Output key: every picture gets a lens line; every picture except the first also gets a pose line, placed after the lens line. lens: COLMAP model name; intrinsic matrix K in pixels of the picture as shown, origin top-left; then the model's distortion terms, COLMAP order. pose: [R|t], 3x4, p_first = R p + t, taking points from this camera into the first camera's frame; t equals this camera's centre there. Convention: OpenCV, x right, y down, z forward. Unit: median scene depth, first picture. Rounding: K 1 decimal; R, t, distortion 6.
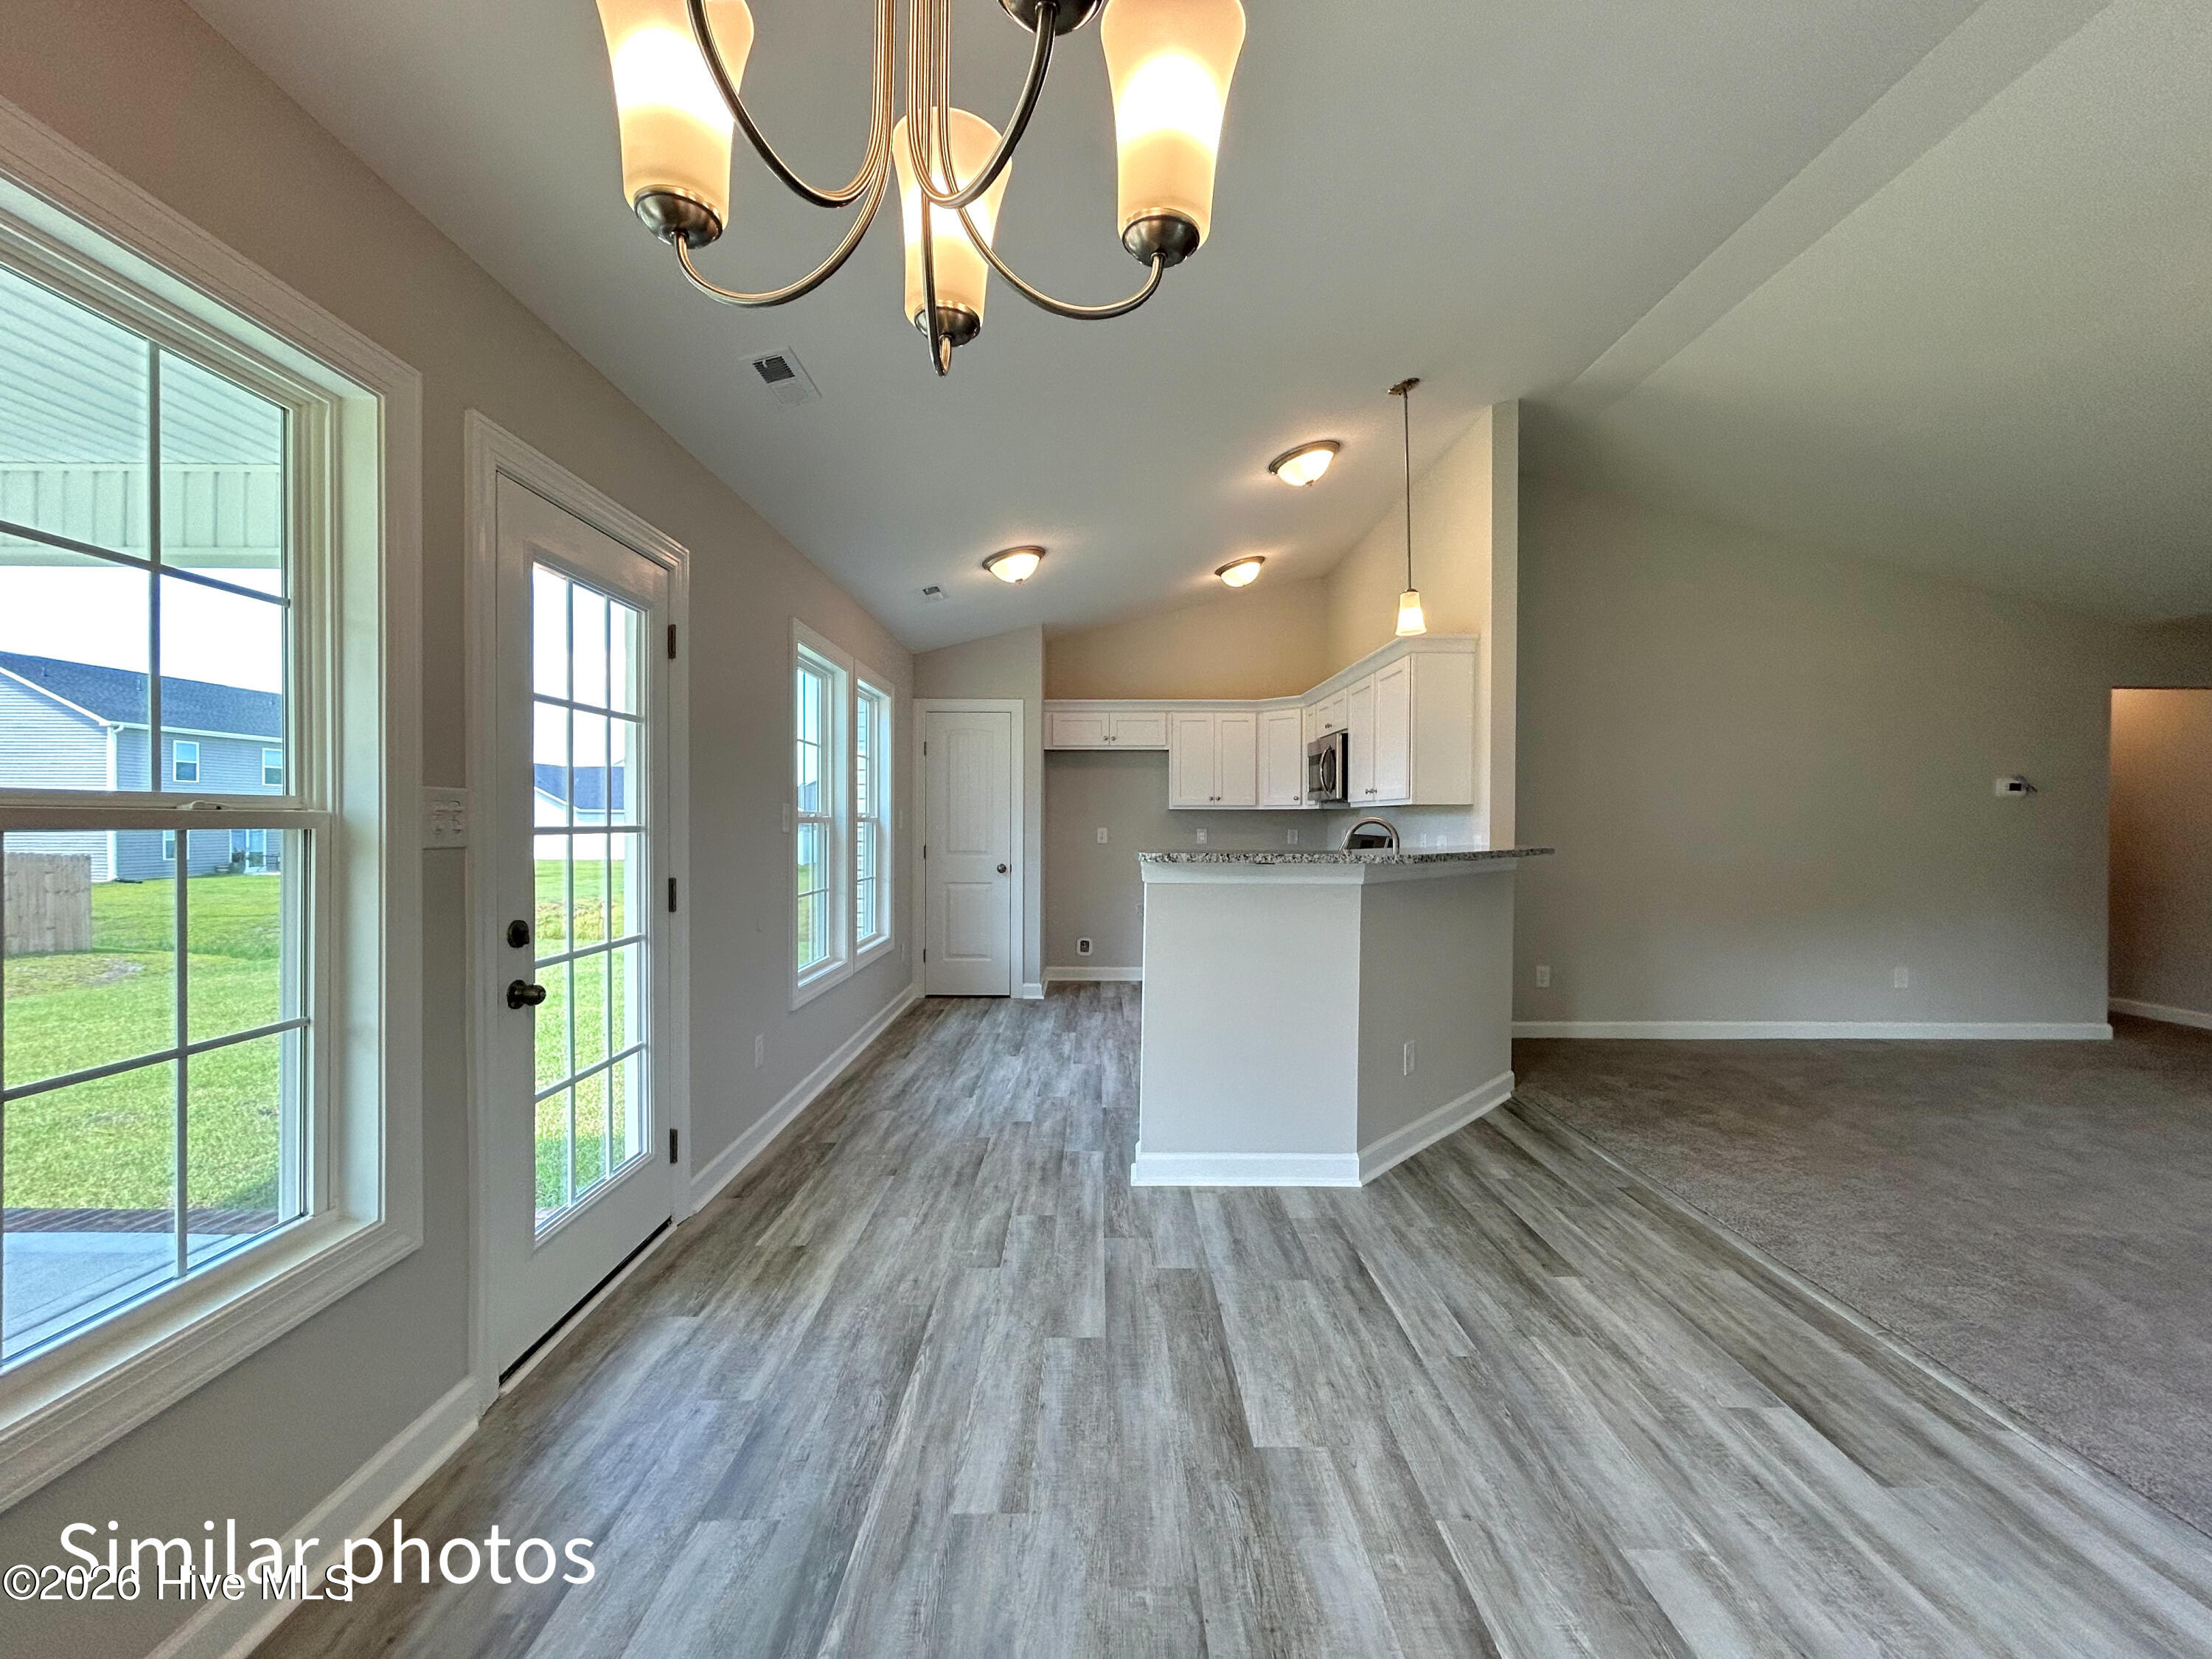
lens RADIAL K [[891.2, 0, 1106.3], [0, 891.2, 822.6], [0, 0, 1]] dist [0.002190, 0.000968]
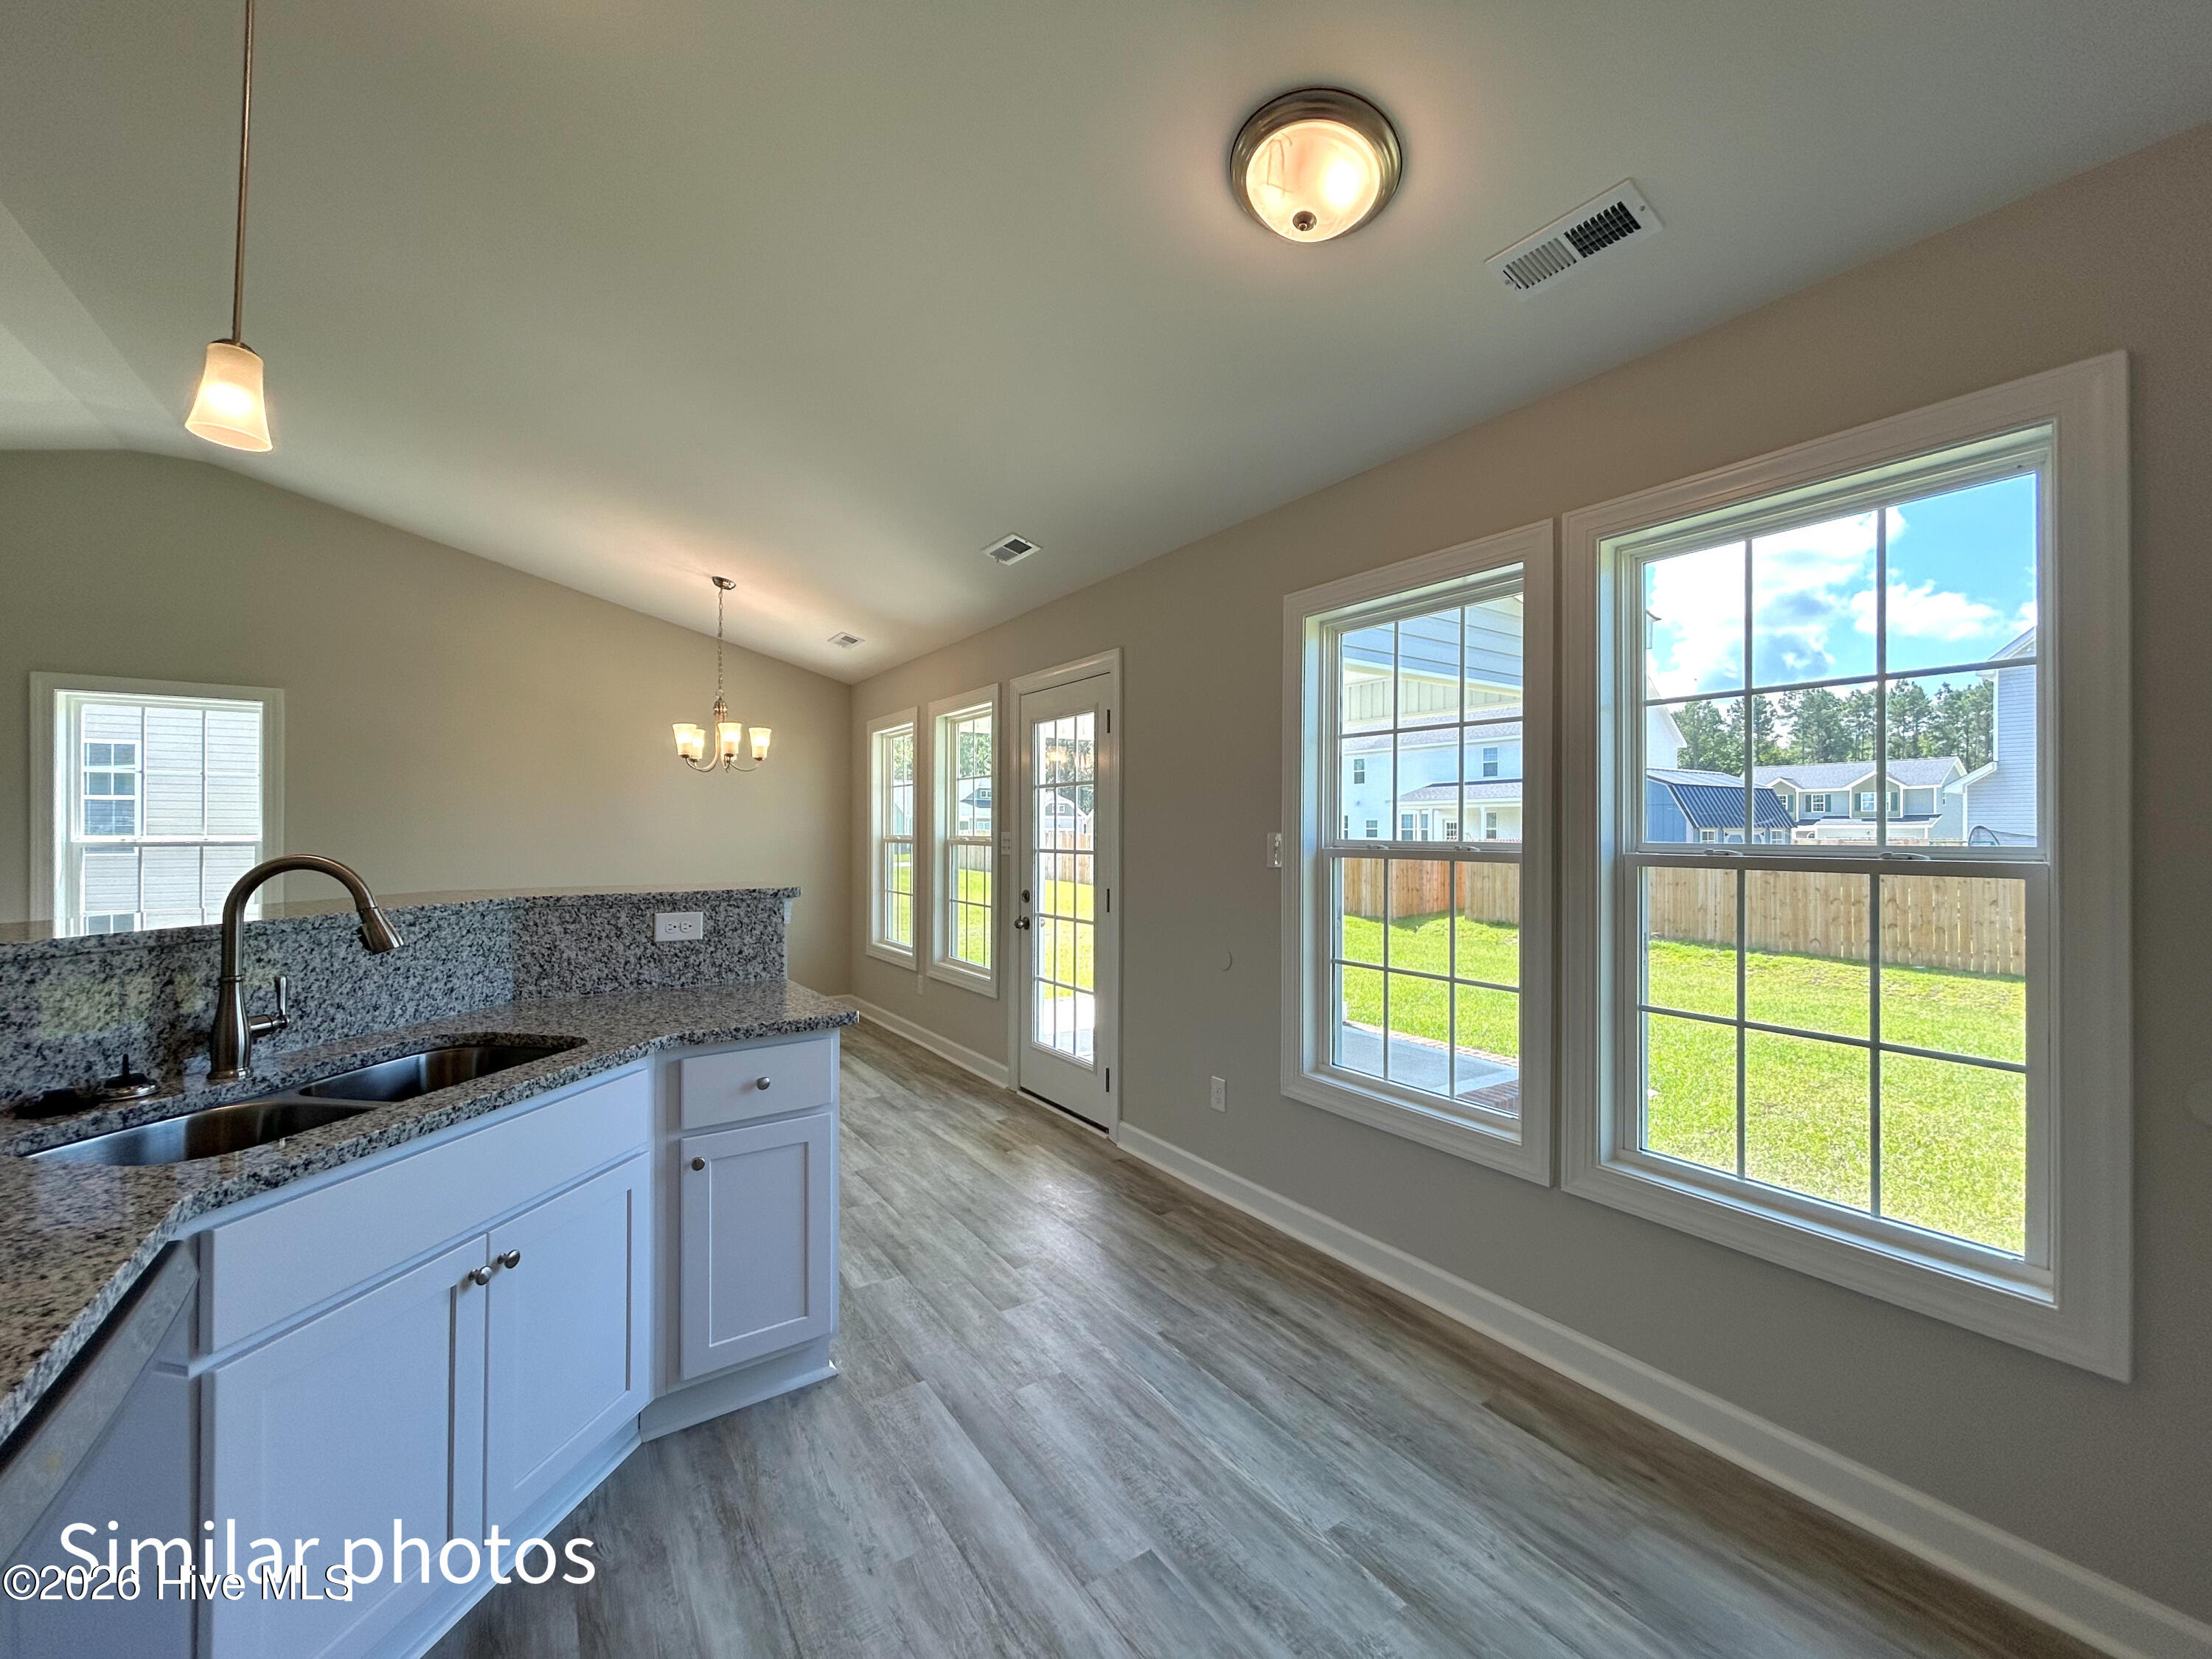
lens RADIAL K [[891.2, 0, 1102.3], [0, 891.2, 829.4], [0, 0, 1]] dist [0.002190, 0.000968]
pose [[-0.832990, -0.005416, -0.553262, 0.200558], [-0.005658, 0.999983, -0.001270, -0.019132], [0.553259, 0.002072, -0.833006, 1.446664]]
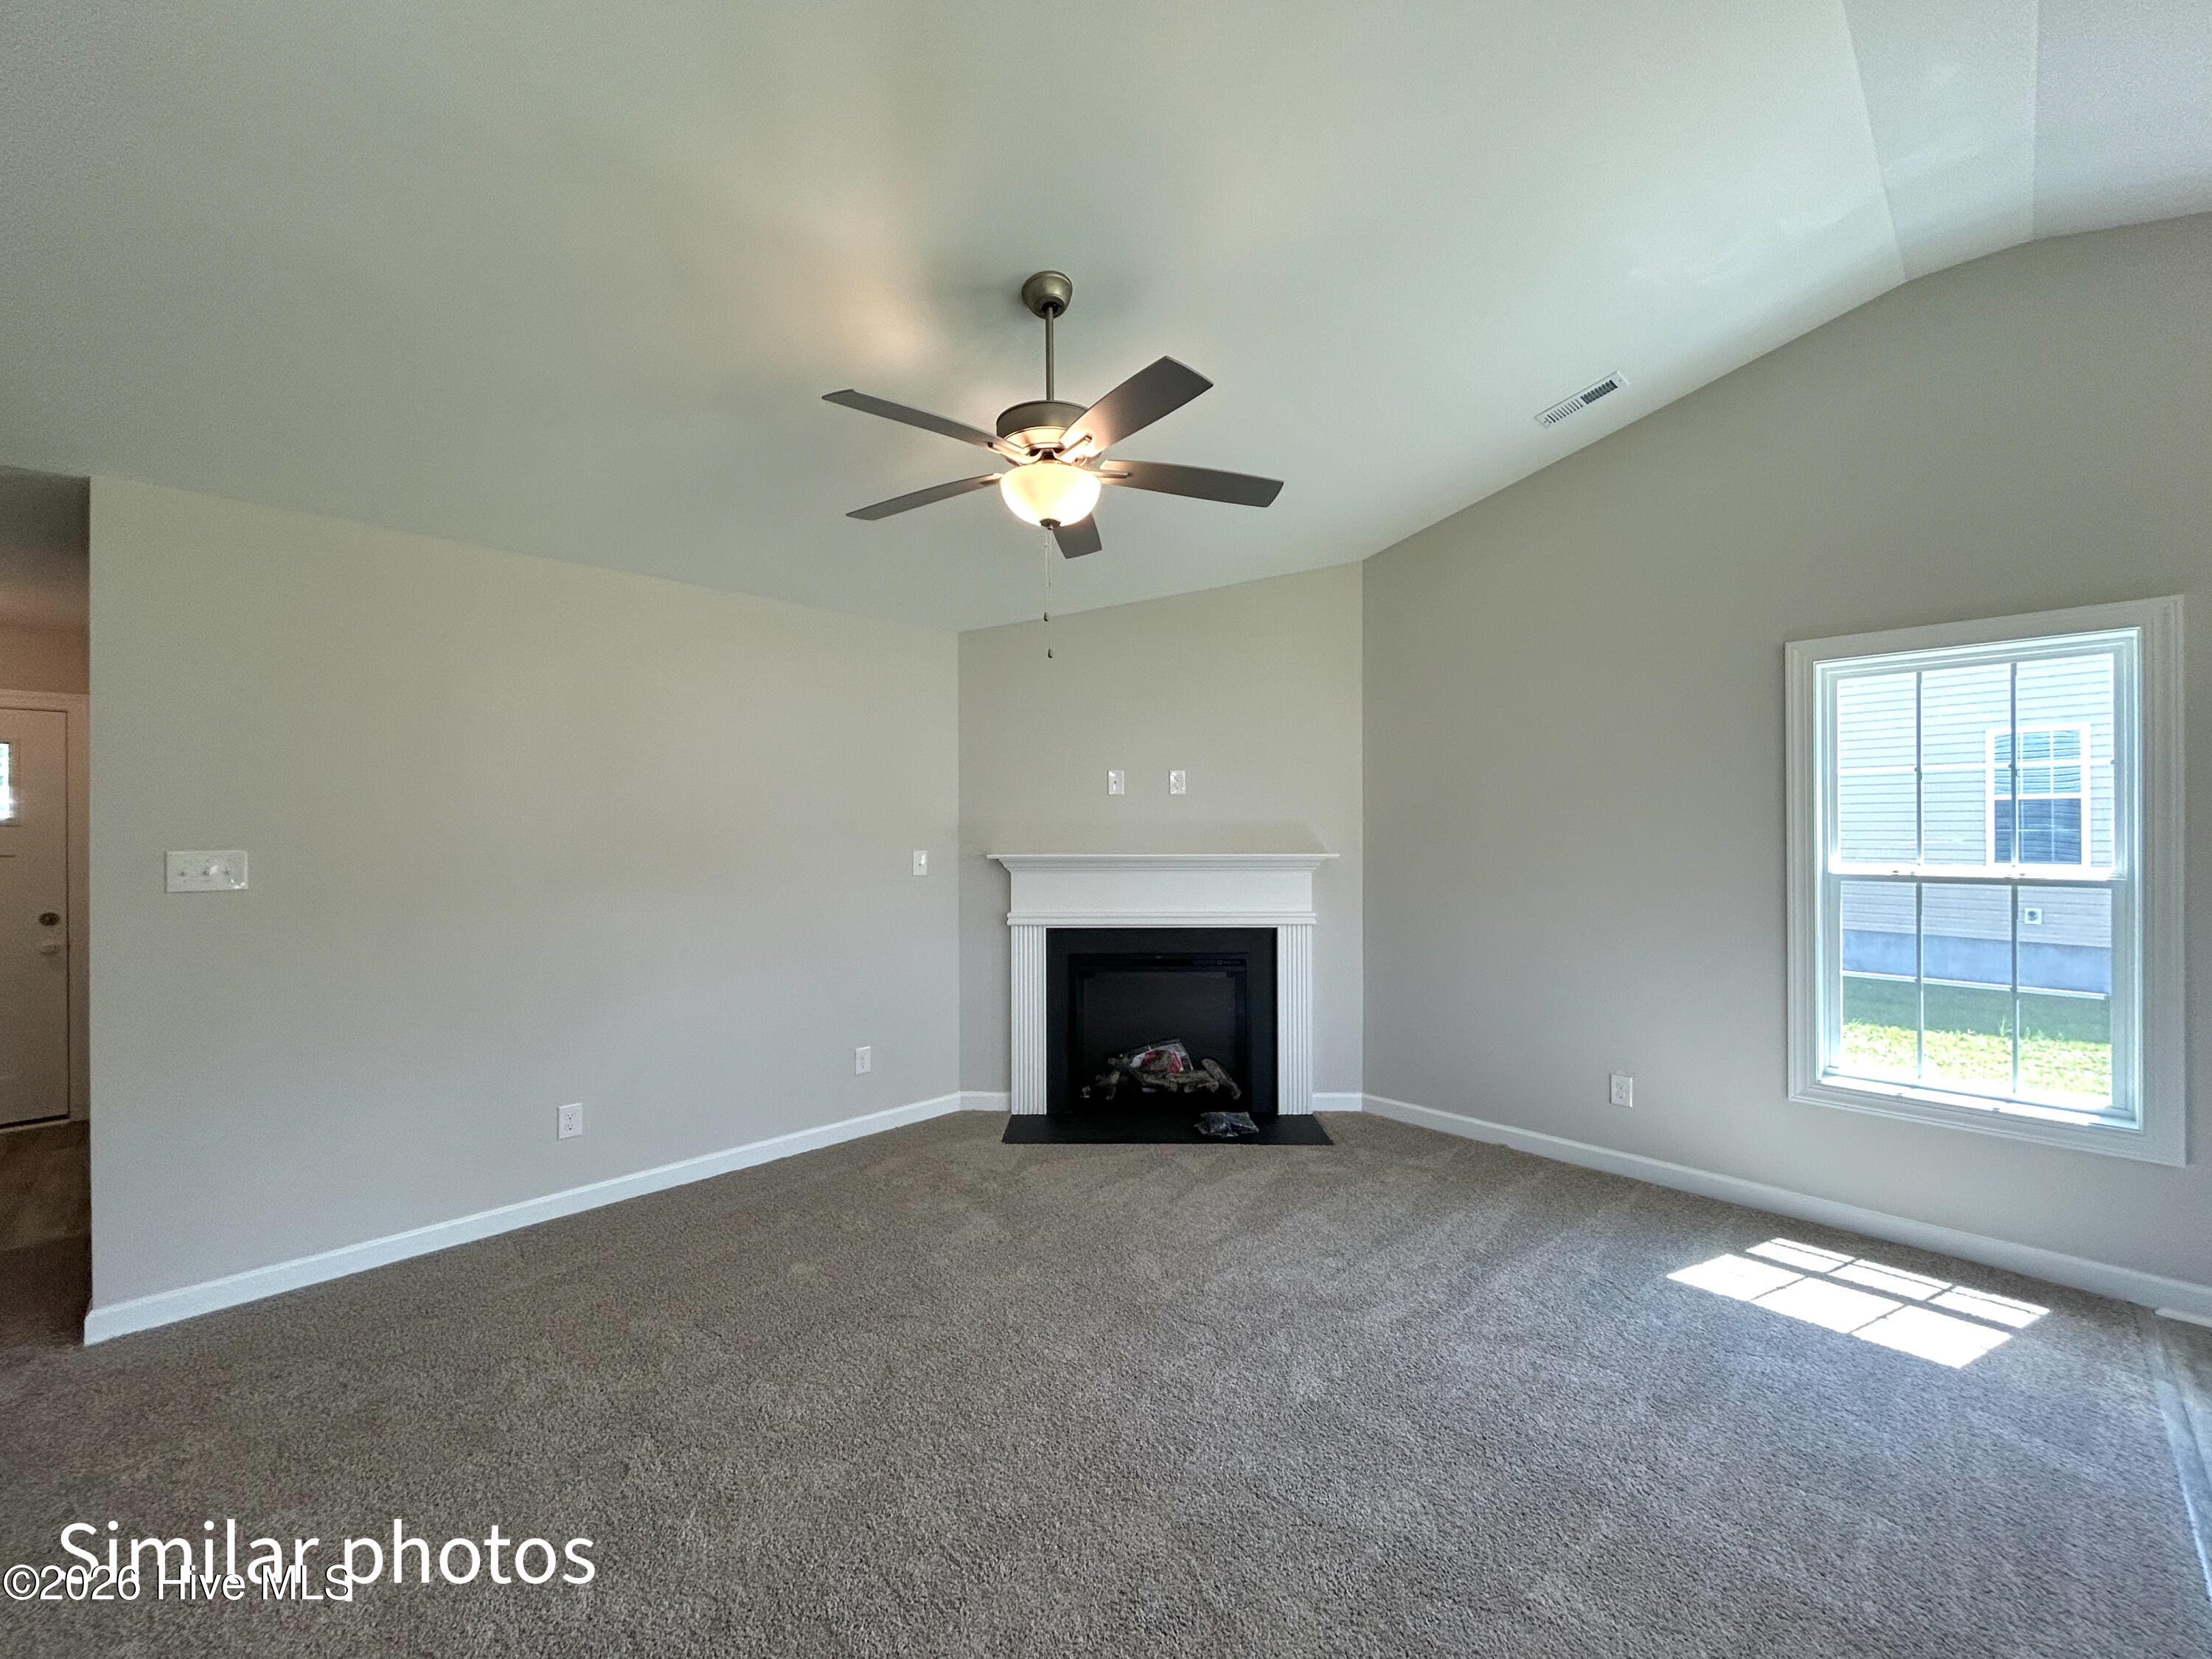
lens RADIAL K [[891.2, 0, 1099.3], [0, 891.2, 823.4], [0, 0, 1]] dist [0.002190, 0.000968]
pose [[-0.689246, 0.000380, 0.724527, 0.520117], [0.007875, 0.999945, 0.006967, -0.051327], [-0.724484, 0.010508, -0.689211, 0.838248]]
